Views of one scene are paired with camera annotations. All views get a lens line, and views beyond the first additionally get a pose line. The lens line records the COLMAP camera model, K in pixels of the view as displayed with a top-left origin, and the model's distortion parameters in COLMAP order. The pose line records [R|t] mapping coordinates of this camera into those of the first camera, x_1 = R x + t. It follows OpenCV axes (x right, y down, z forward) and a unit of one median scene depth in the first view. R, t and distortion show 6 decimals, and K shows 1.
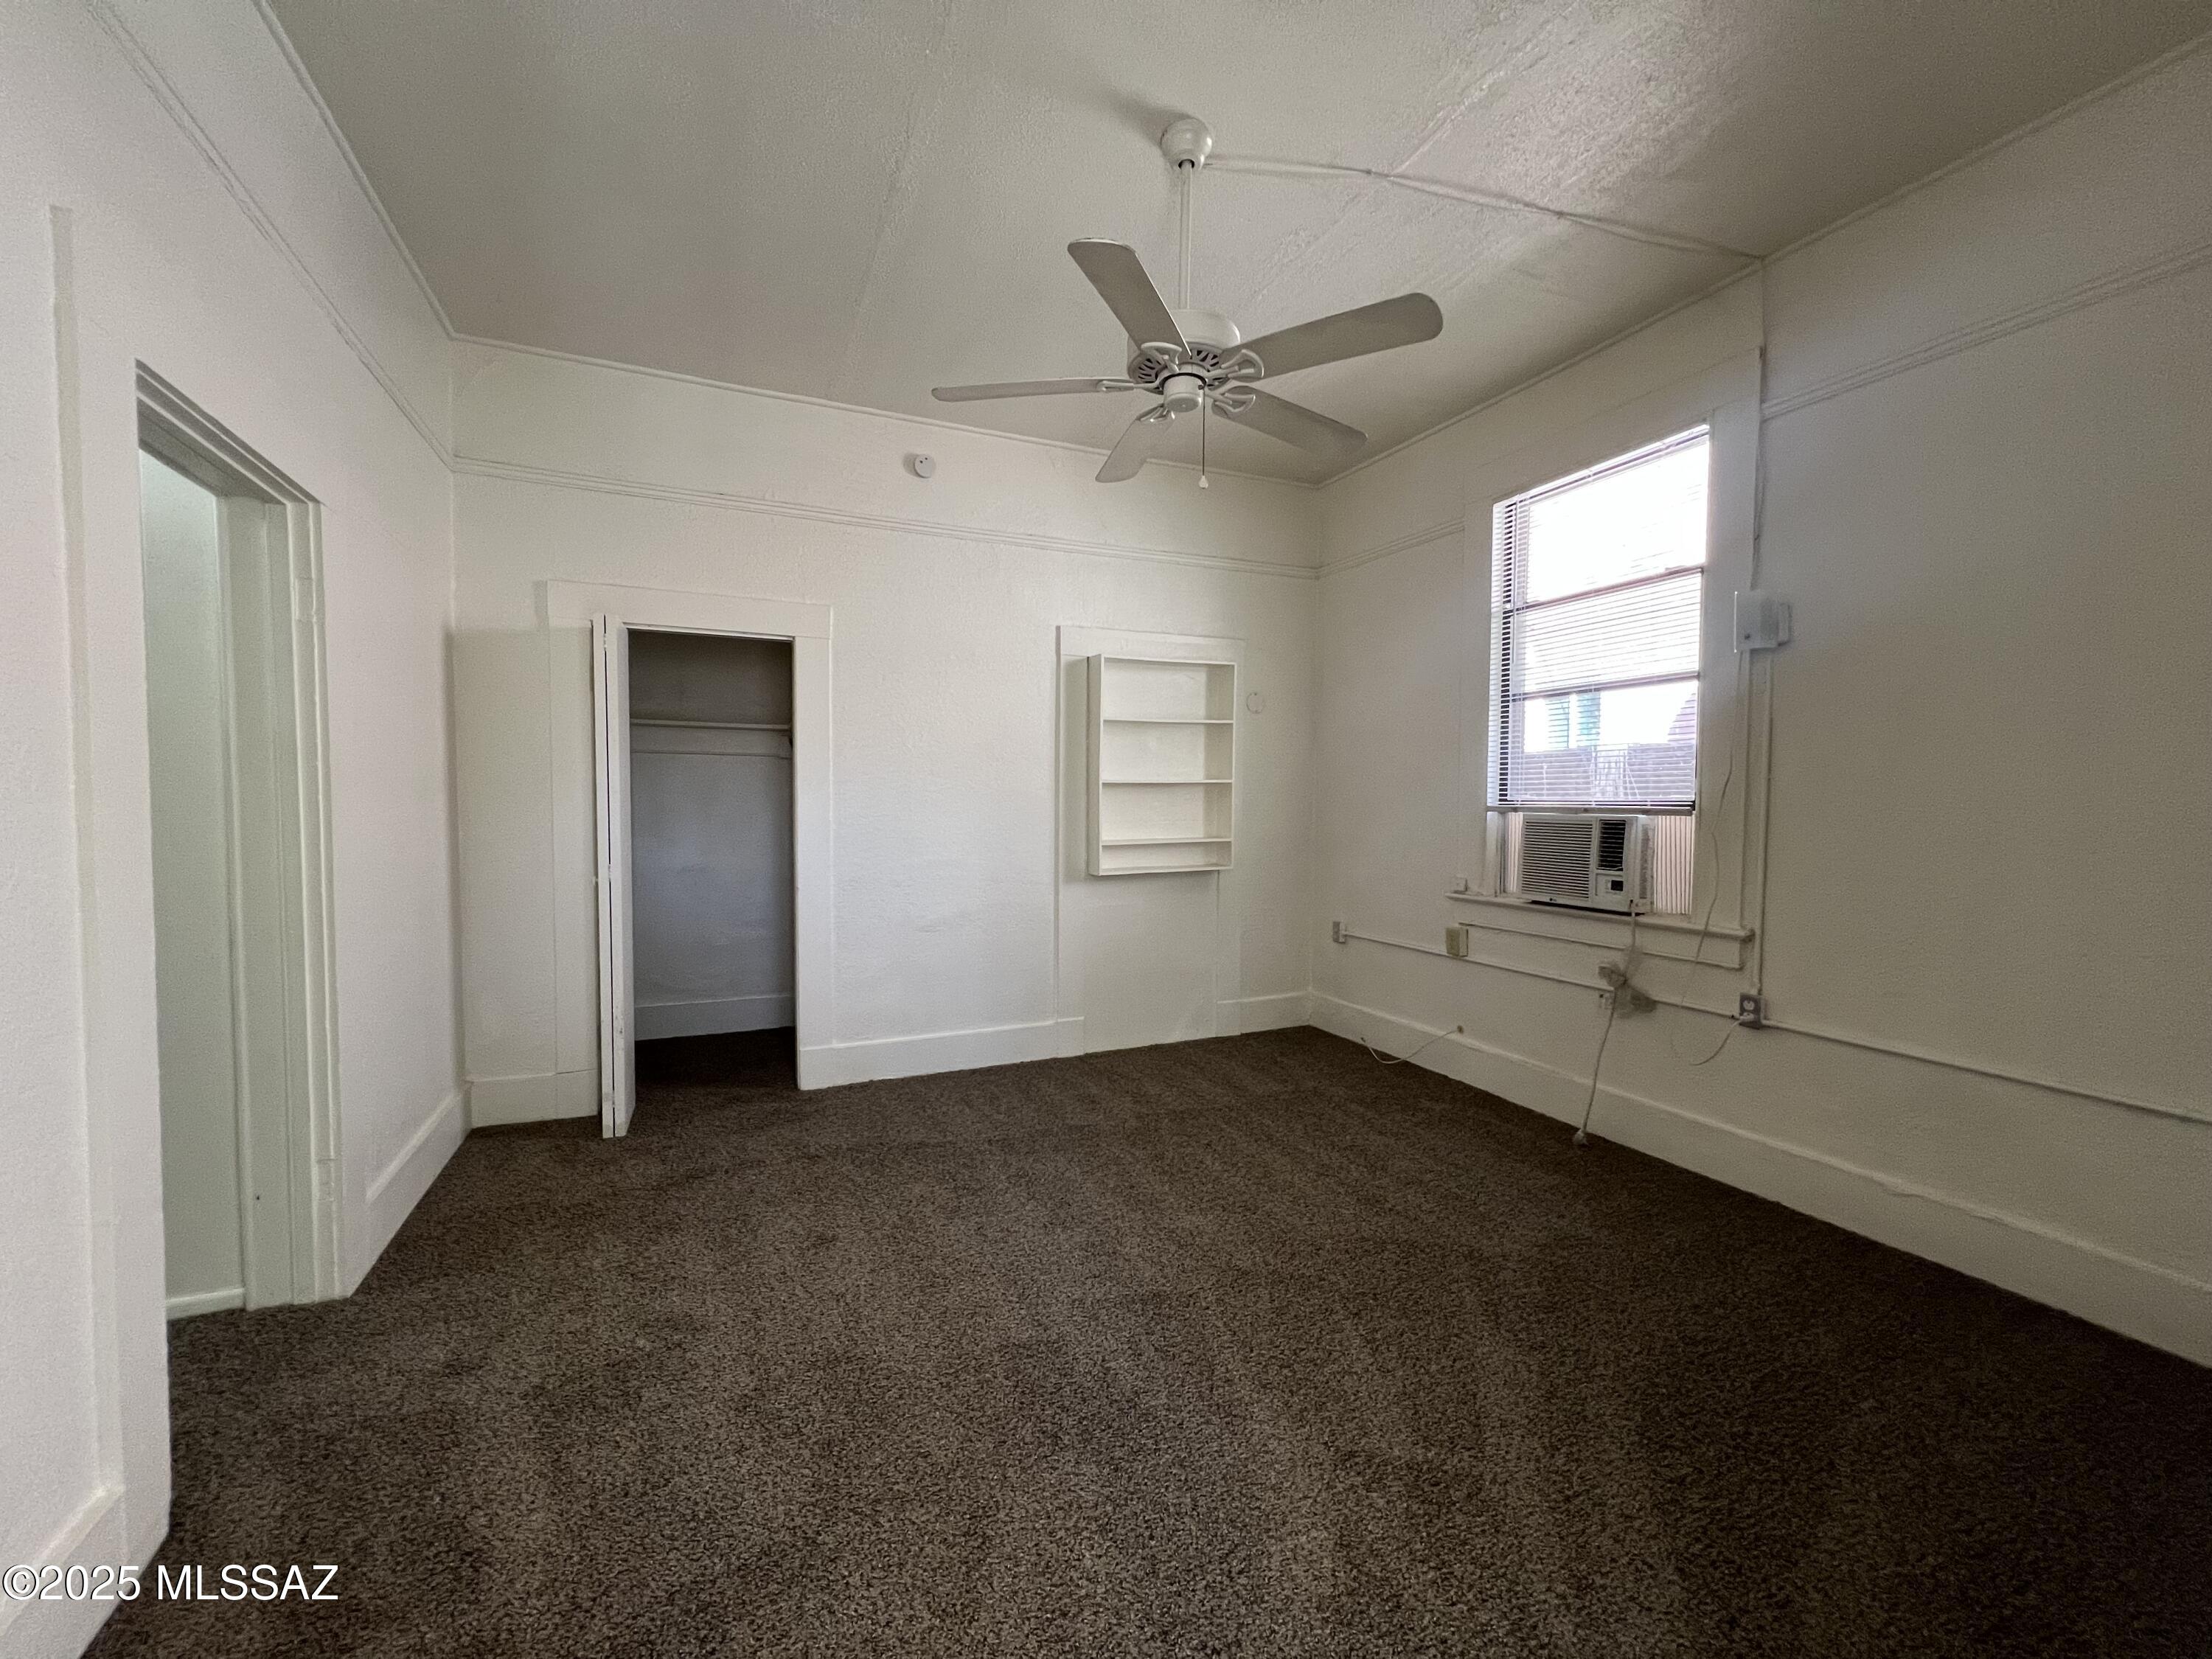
lens RADIAL K [[879.9, 0, 1105.6], [0, 879.9, 832.8], [0, 0, 1]] dist [0.000033, -0.000163]
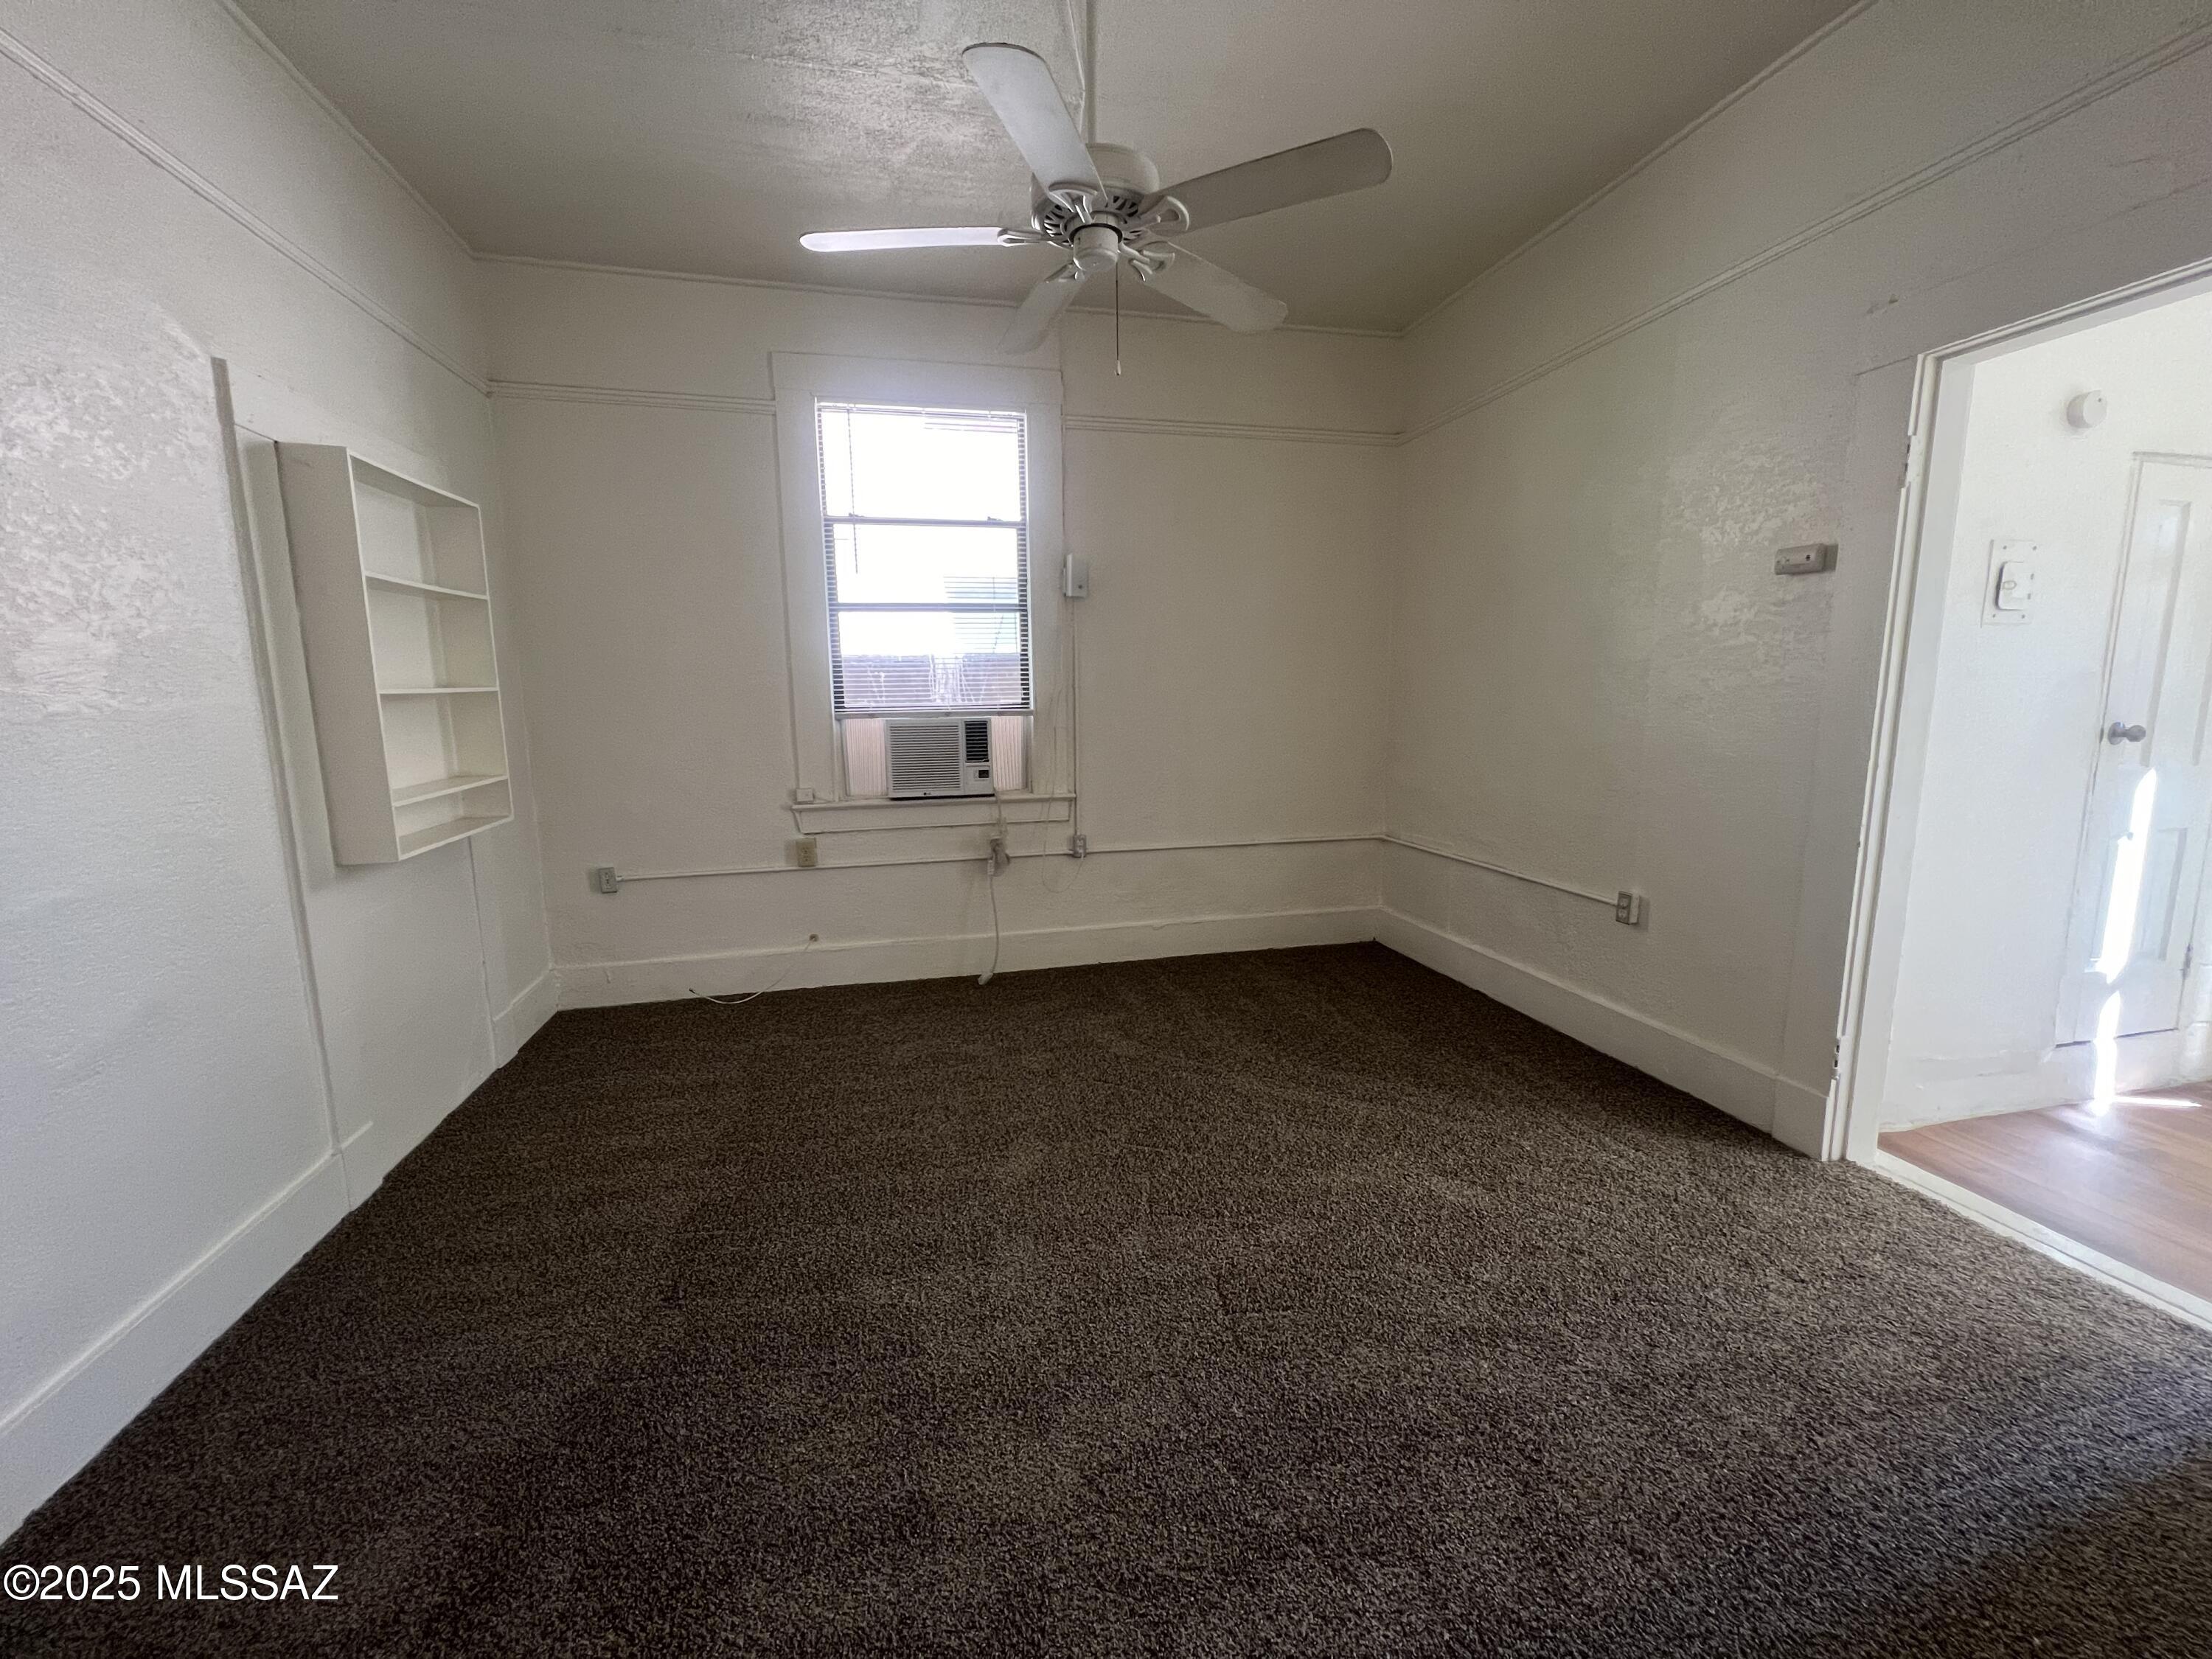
lens RADIAL K [[879.9, 0, 1105.6], [0, 879.9, 832.8], [0, 0, 1]] dist [0.000033, -0.000163]
pose [[0.182203, -0.162770, 0.969695, -0.595296], [0.051637, 0.986426, 0.155876, -0.041915], [-0.981904, 0.021671, 0.188135, 0.582755]]
